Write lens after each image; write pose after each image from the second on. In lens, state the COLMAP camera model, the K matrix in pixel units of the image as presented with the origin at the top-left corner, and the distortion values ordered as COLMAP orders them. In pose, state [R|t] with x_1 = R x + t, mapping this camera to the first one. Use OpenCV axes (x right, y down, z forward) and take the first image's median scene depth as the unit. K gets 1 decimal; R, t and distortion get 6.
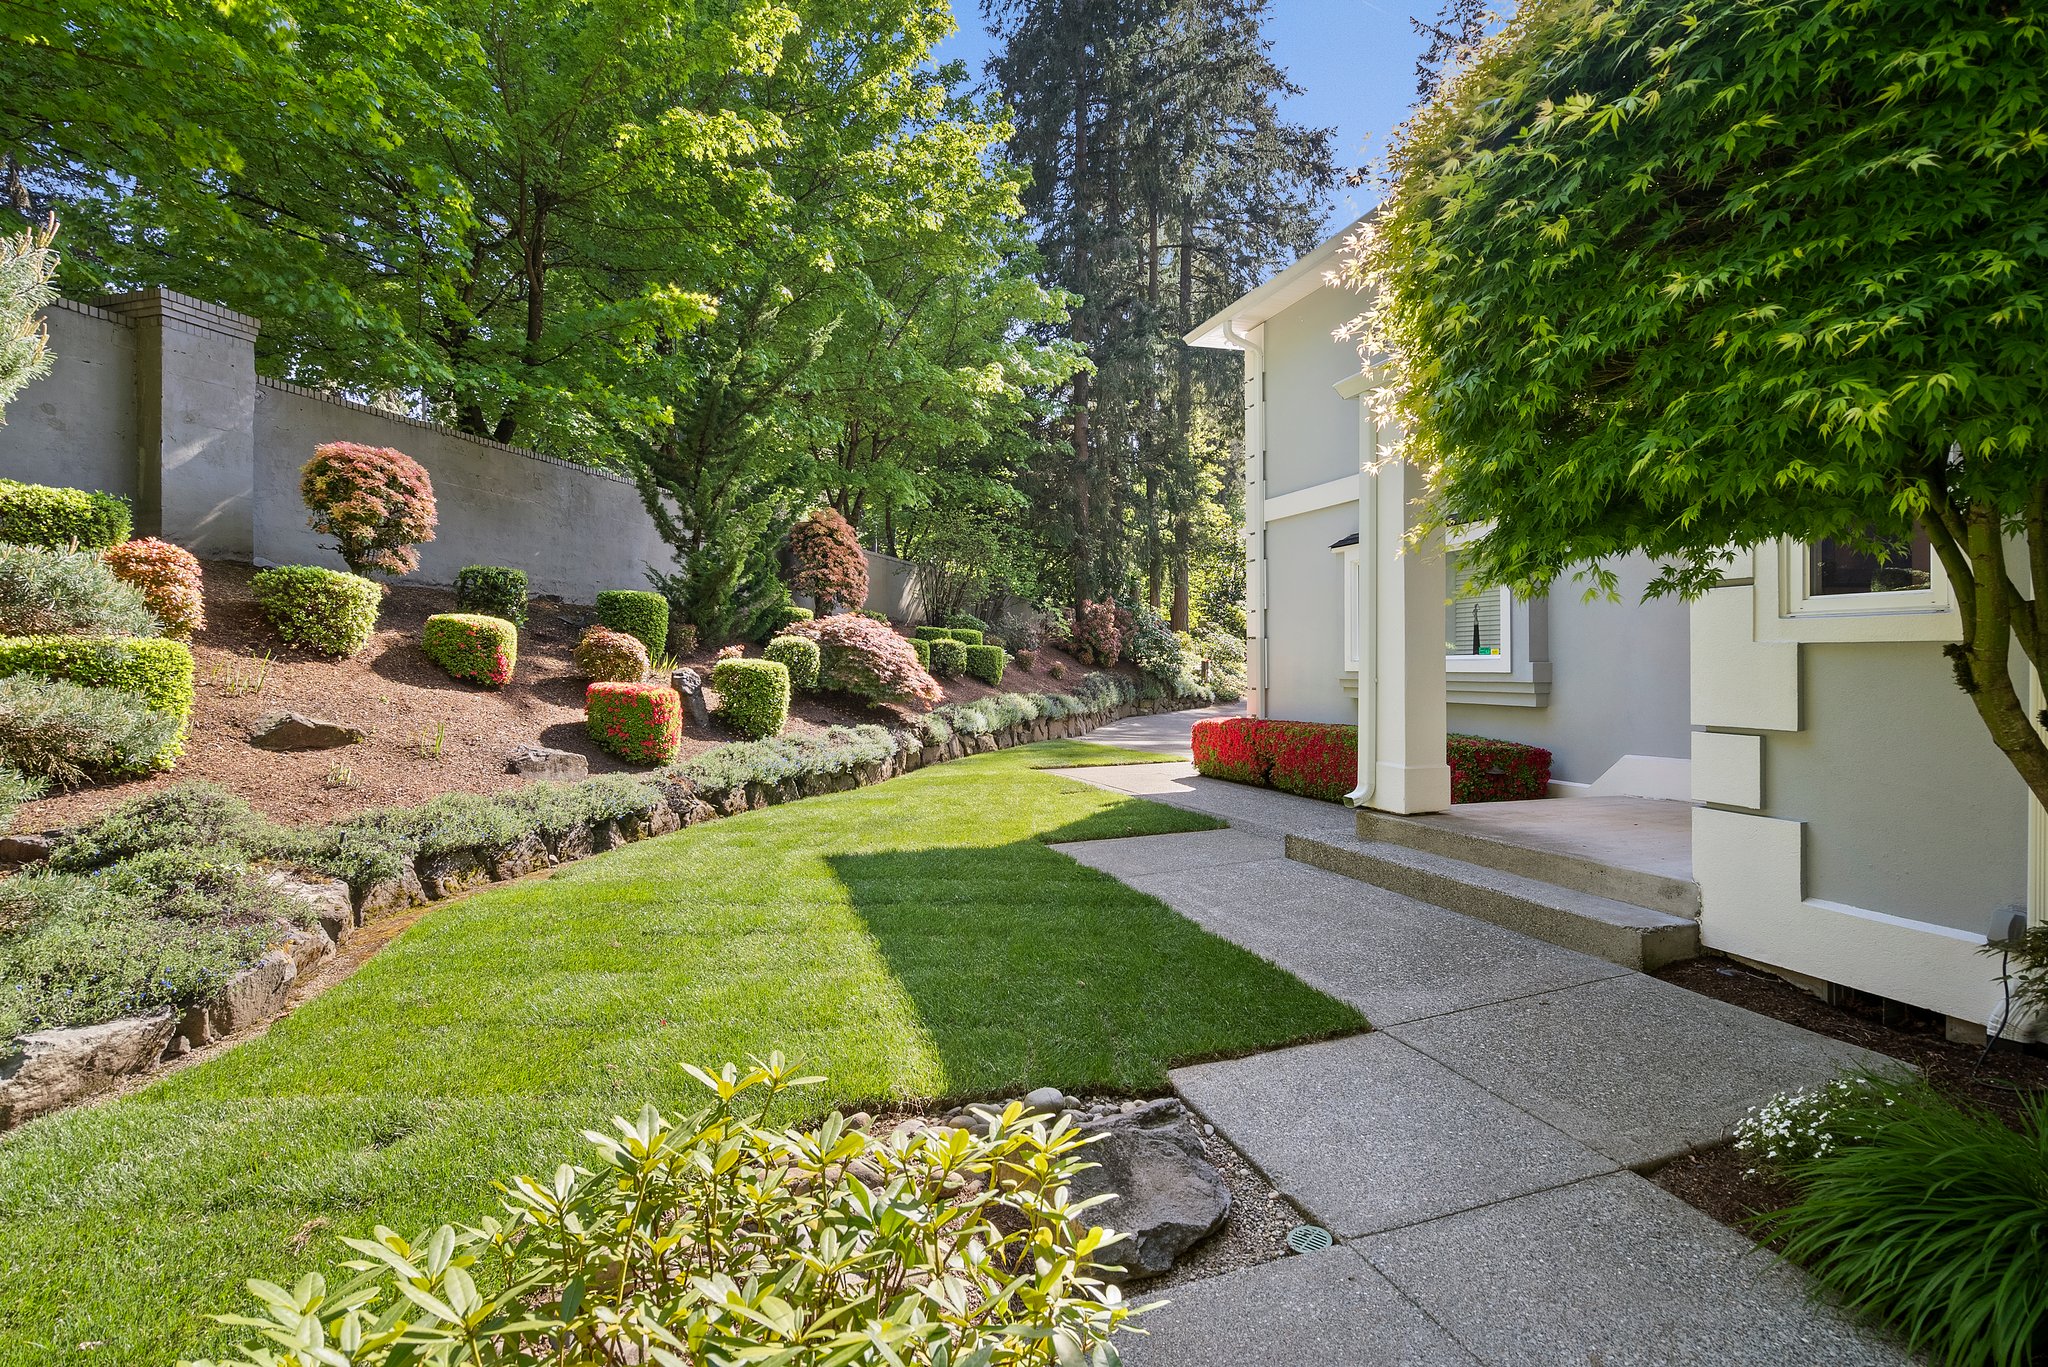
lens RADIAL K [[1002.8, 0, 1026.4], [0, 1002.8, 670.8], [0, 0, 1]] dist [0.004007, 0.001022]
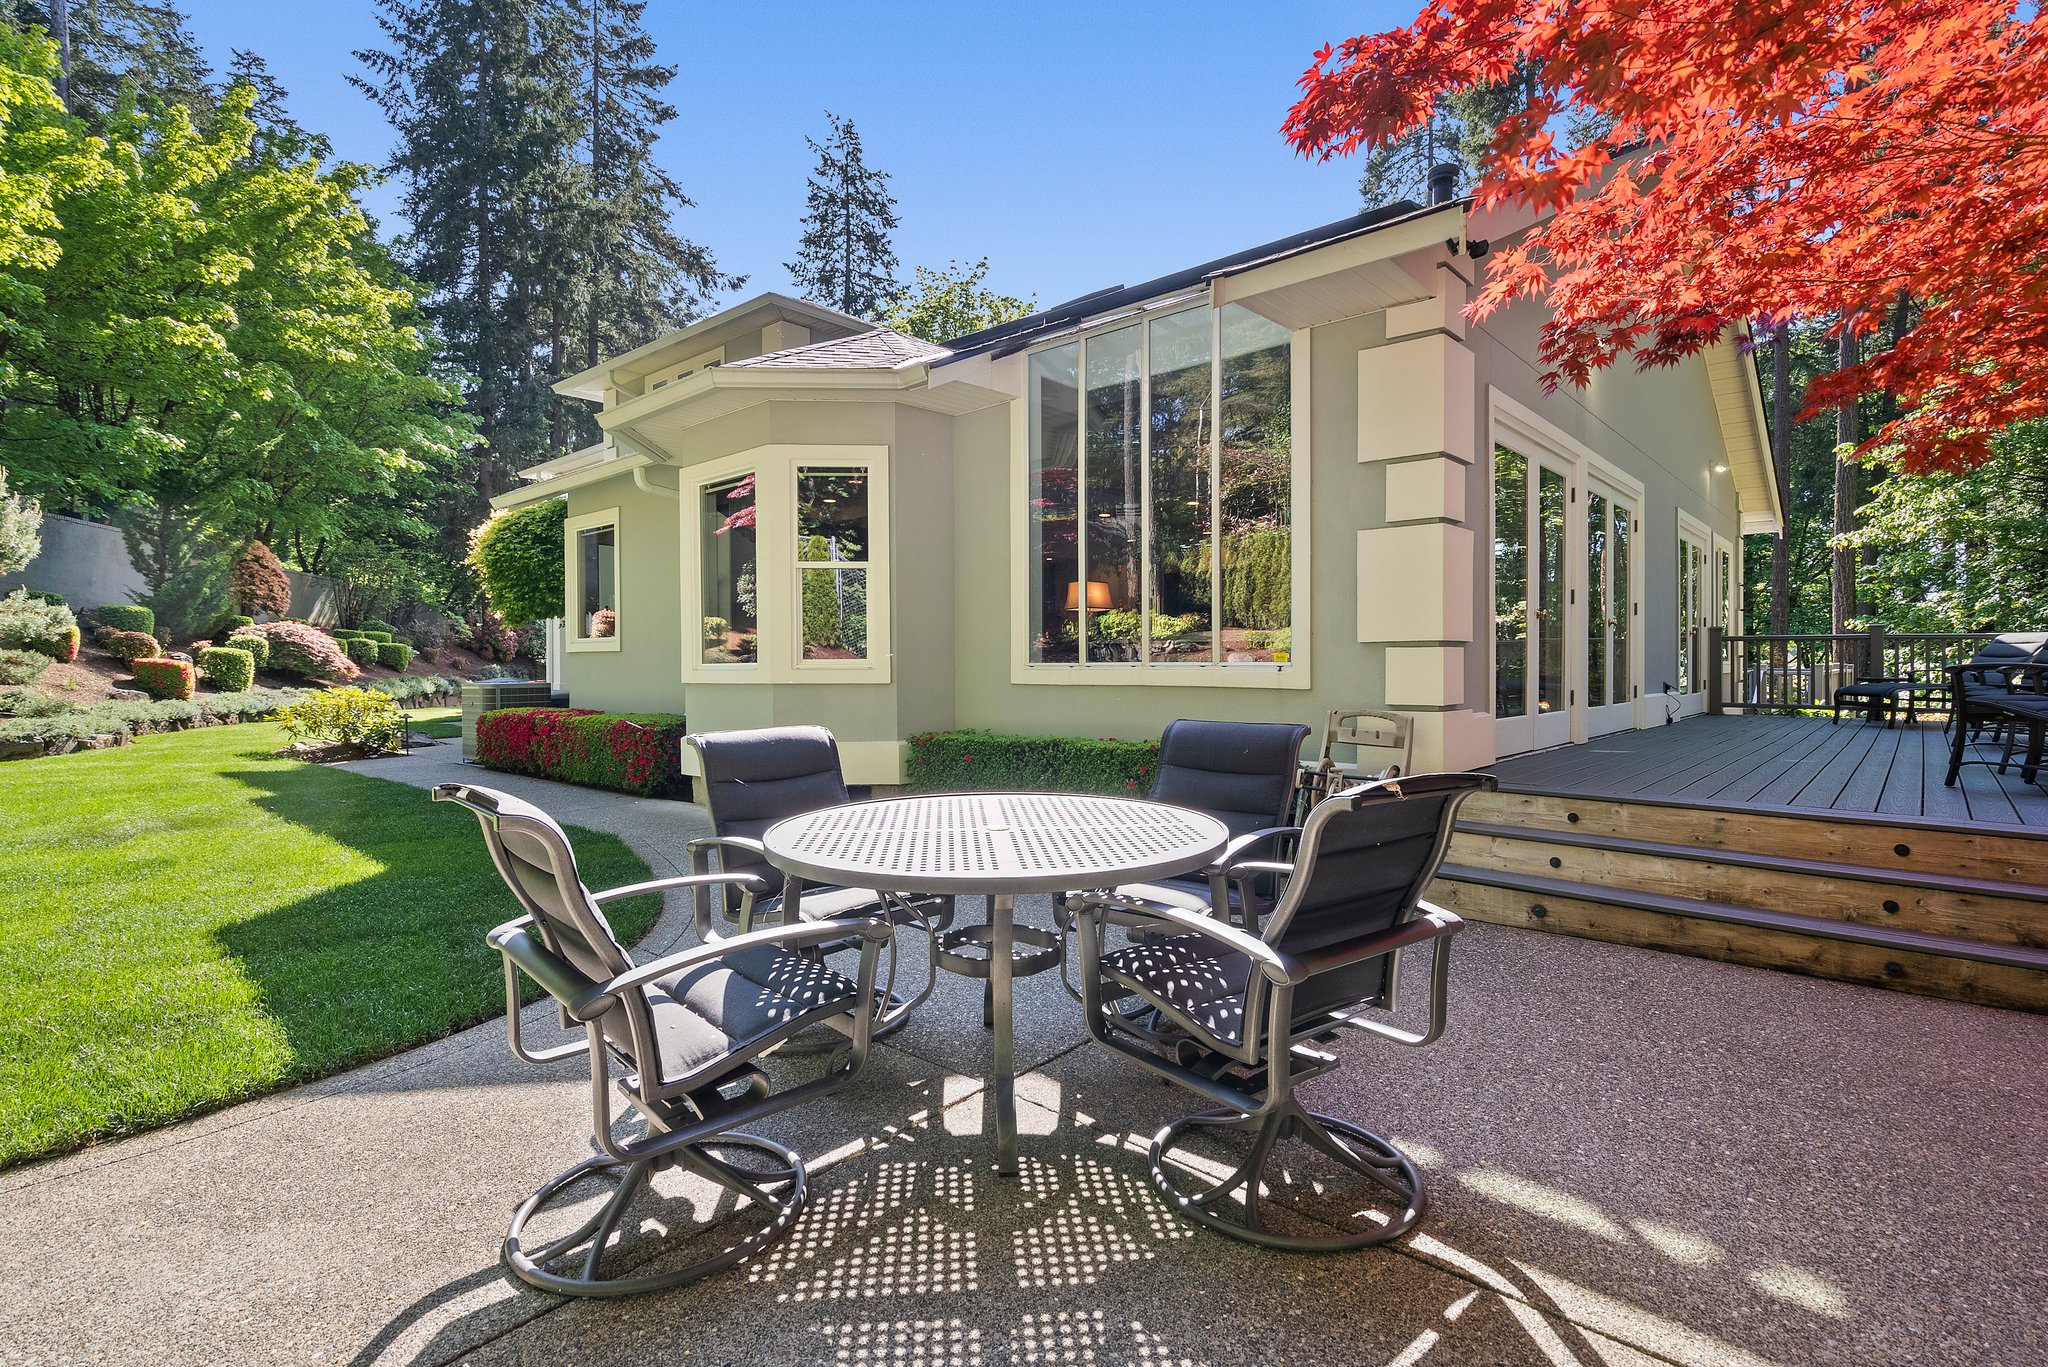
lens RADIAL K [[1002.8, 0, 1024.0], [0, 1002.8, 671.9], [0, 0, 1]] dist [0.004007, 0.001022]
pose [[0.872455, -0.008204, 0.488625, 0.050199], [0.010557, 0.999942, -0.002061, 0.032514], [-0.488580, 0.006956, 0.872491, -0.794692]]
